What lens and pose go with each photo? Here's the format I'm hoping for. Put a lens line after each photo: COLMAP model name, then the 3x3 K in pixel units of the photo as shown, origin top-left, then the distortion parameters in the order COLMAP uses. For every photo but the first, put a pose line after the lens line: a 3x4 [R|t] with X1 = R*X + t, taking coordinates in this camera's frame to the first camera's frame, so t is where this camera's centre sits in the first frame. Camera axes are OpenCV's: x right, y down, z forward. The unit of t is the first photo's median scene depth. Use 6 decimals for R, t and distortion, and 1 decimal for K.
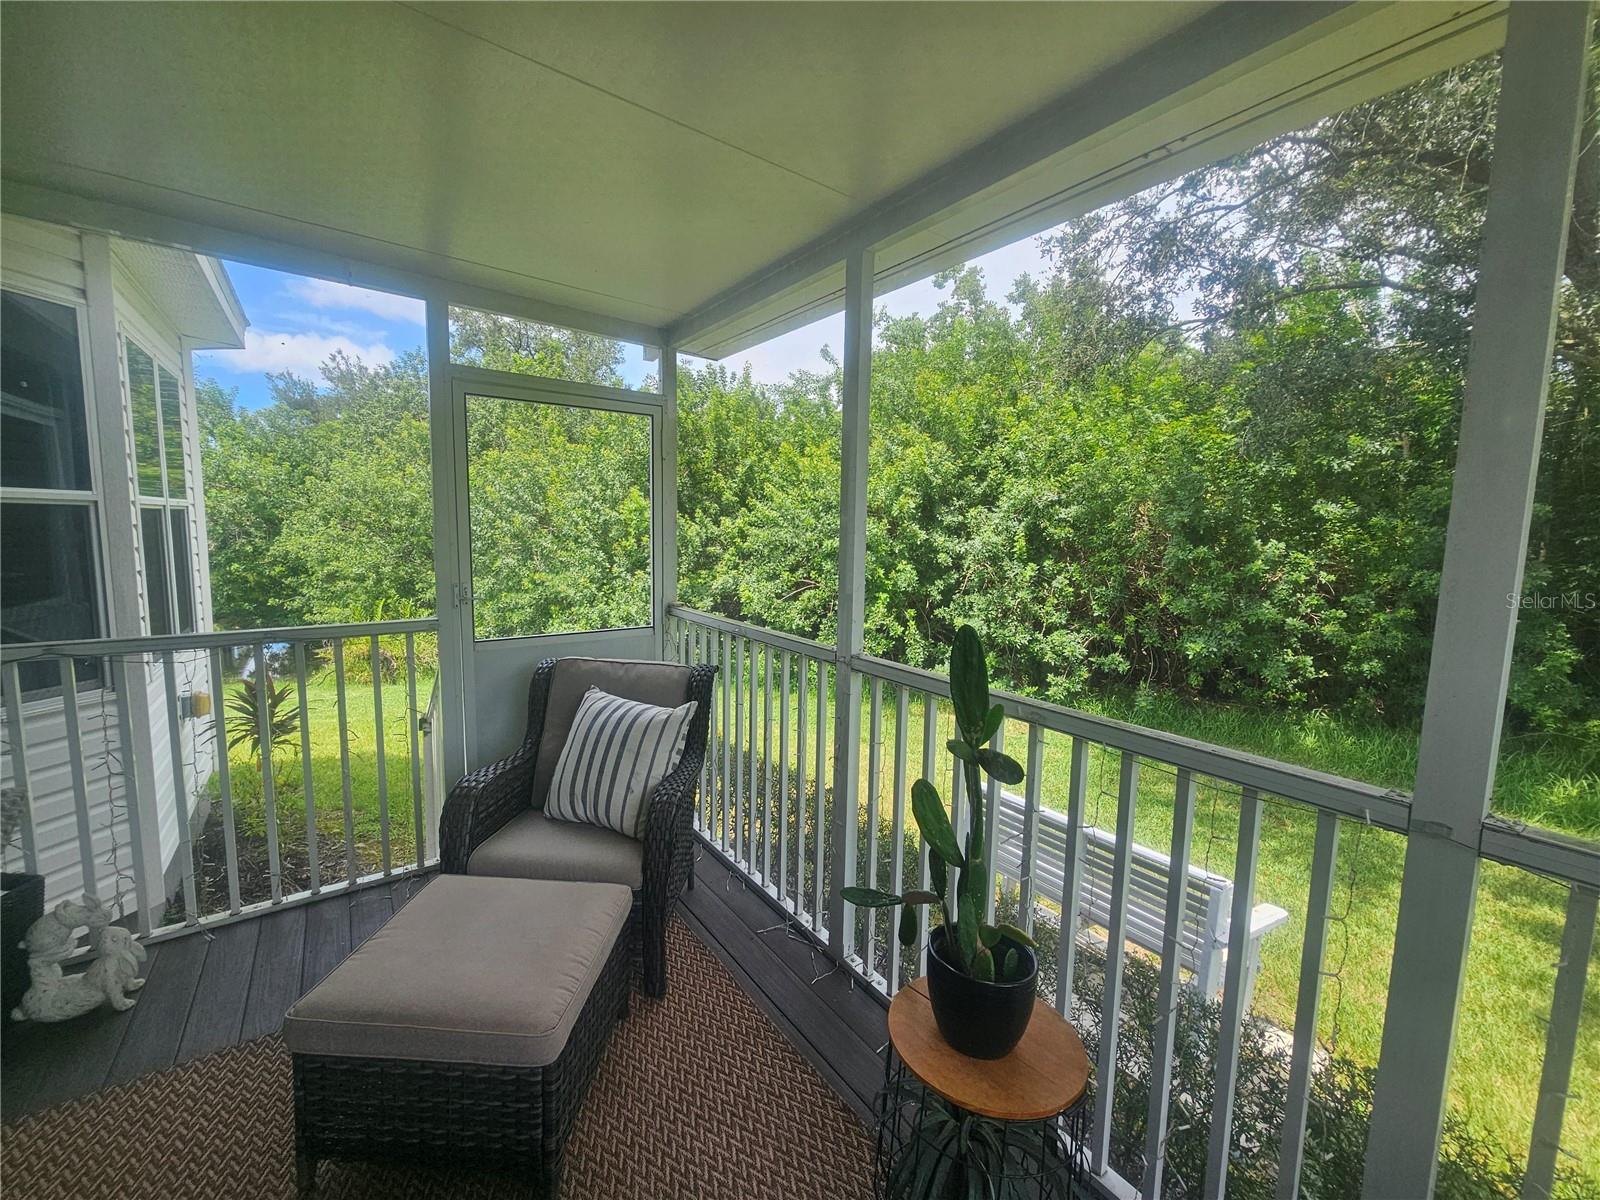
lens RADIAL K [[656.2, 0, 789.1], [0, 656.2, 594.2], [0, 0, 1]] dist [0.000247, -0.000674]
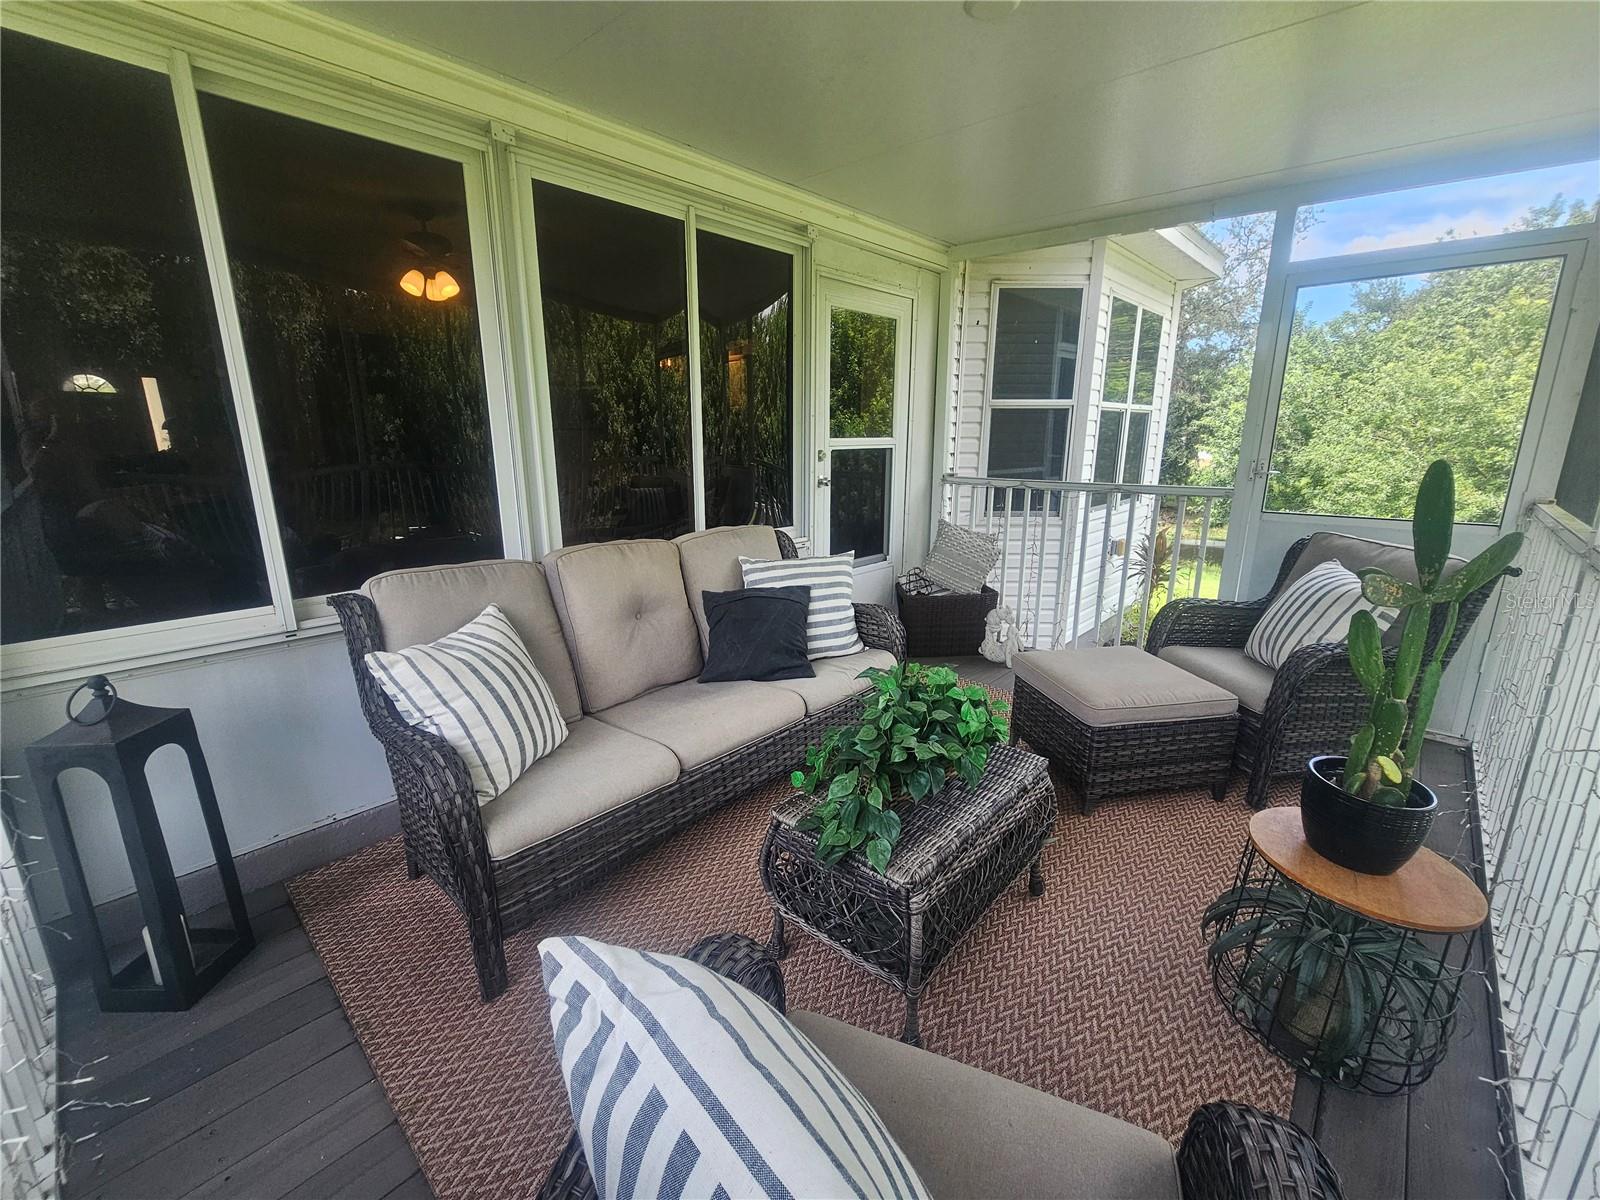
lens RADIAL K [[656.2, 0, 801.1], [0, 656.2, 596.2], [0, 0, 1]] dist [0.000247, -0.000674]
pose [[0.226017, 0.212578, -0.950646, 0.370718], [-0.090421, 0.976264, 0.196808, 0.050292], [0.969918, 0.041476, 0.239874, -0.047533]]
